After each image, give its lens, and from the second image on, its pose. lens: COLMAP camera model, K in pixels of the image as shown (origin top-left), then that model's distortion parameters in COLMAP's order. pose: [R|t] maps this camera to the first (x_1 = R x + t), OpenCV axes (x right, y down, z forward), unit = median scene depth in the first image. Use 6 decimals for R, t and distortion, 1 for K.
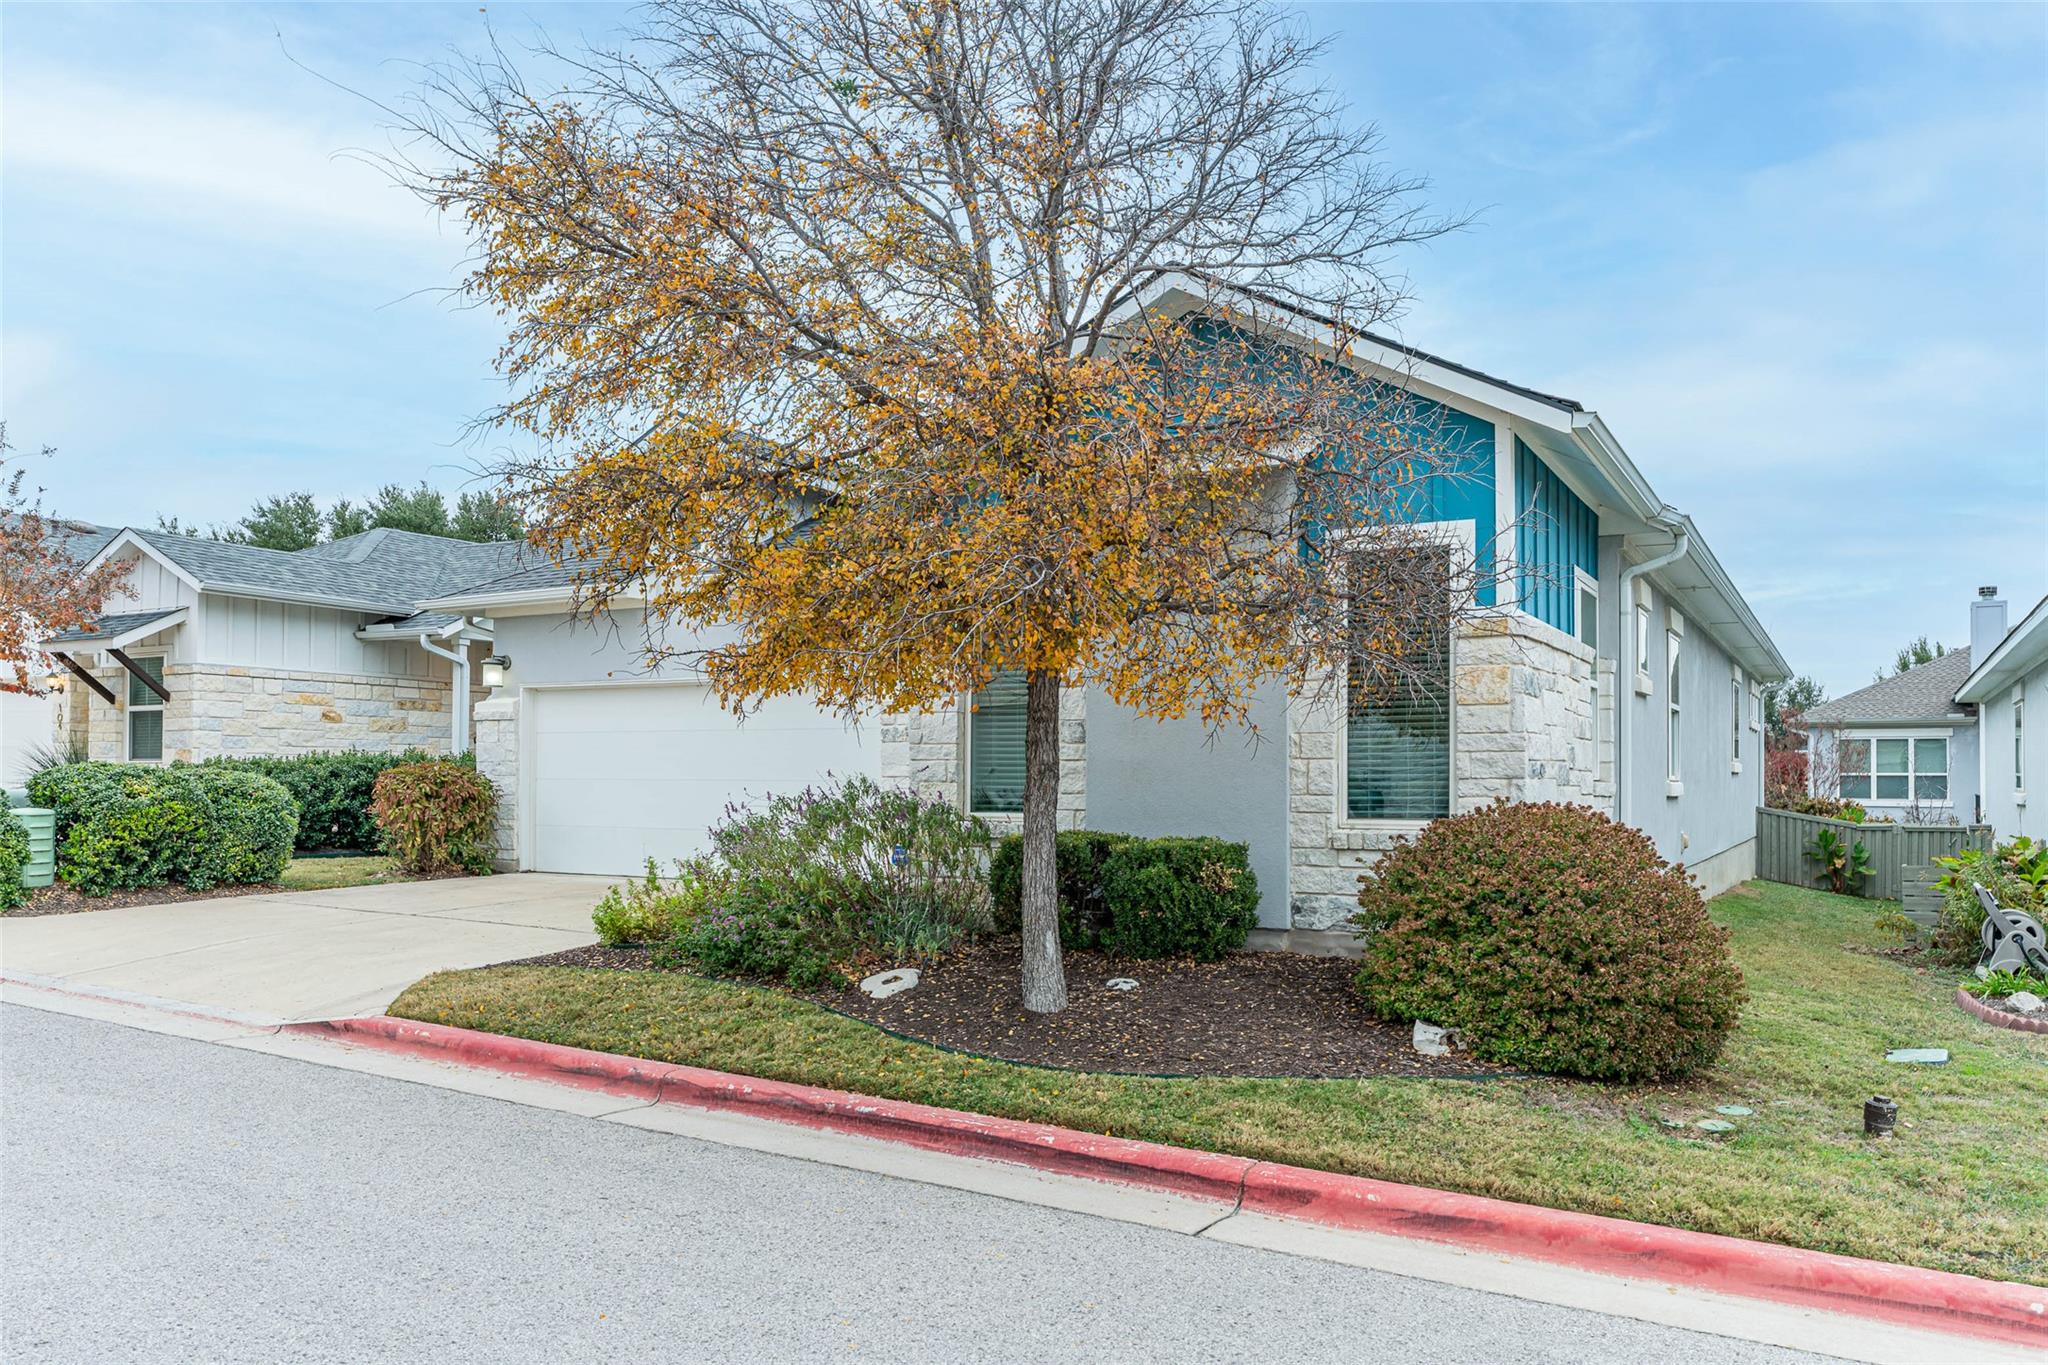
lens RADIAL K [[1439.3, 0, 1024.4], [0, 1439.3, 694.1], [0, 0, 1]] dist [-0.020225, -0.000049]
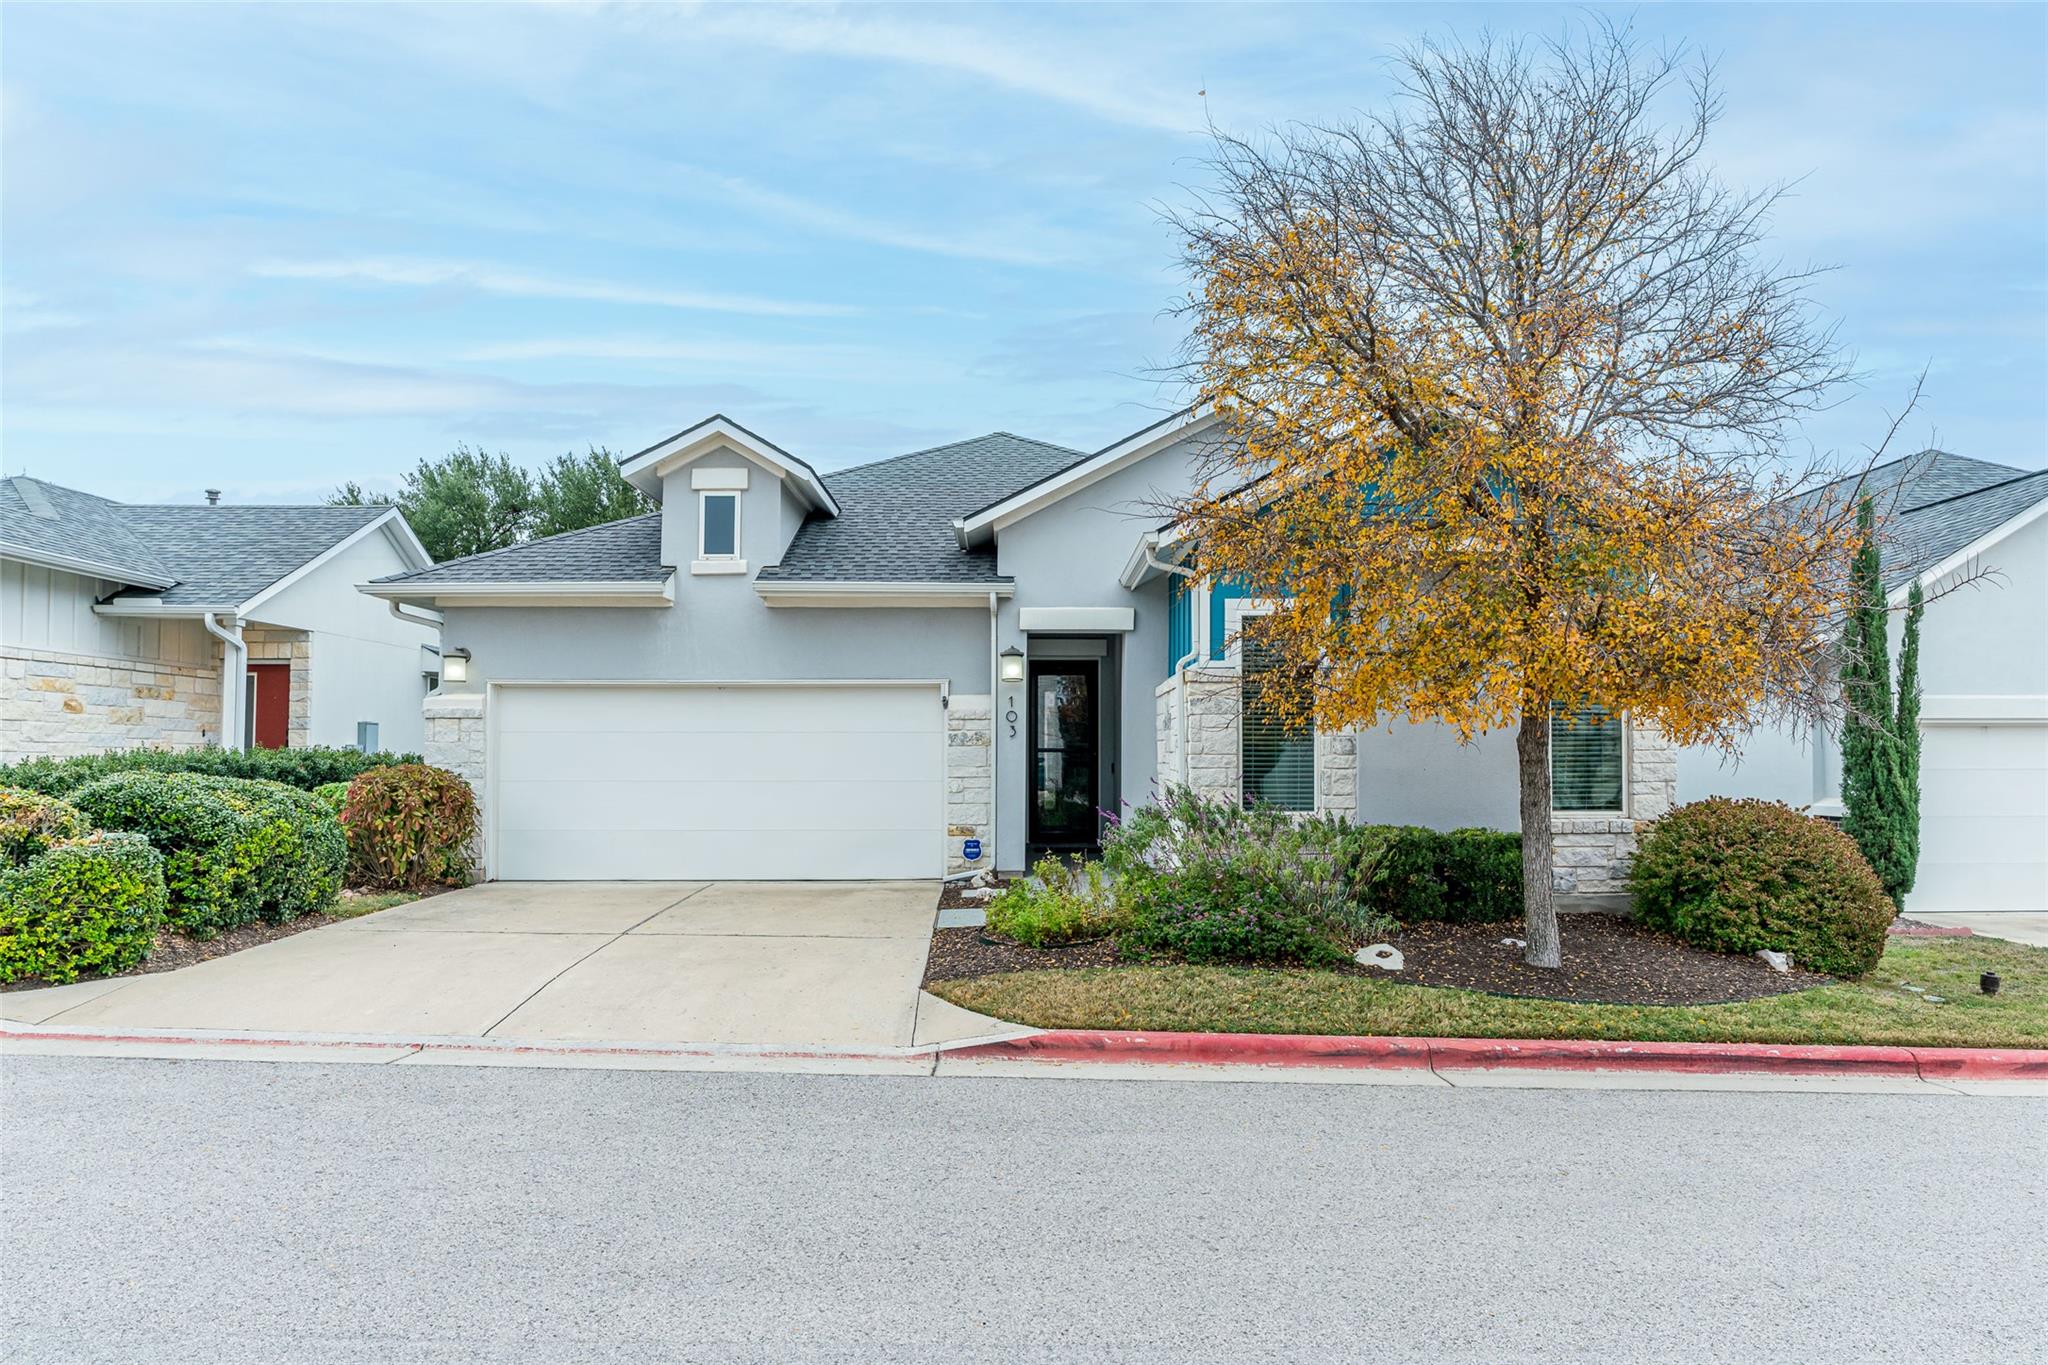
lens RADIAL K [[1270.8, 0, 1024.3], [0, 1270.8, 682.8], [0, 0, 1]] dist [-0.012444, 0.001659]
pose [[0.863894, 0.027254, 0.502935, -0.568340], [-0.026375, 0.999613, -0.008863, -0.008477], [-0.502982, -0.005608, 0.864279, 0.140789]]
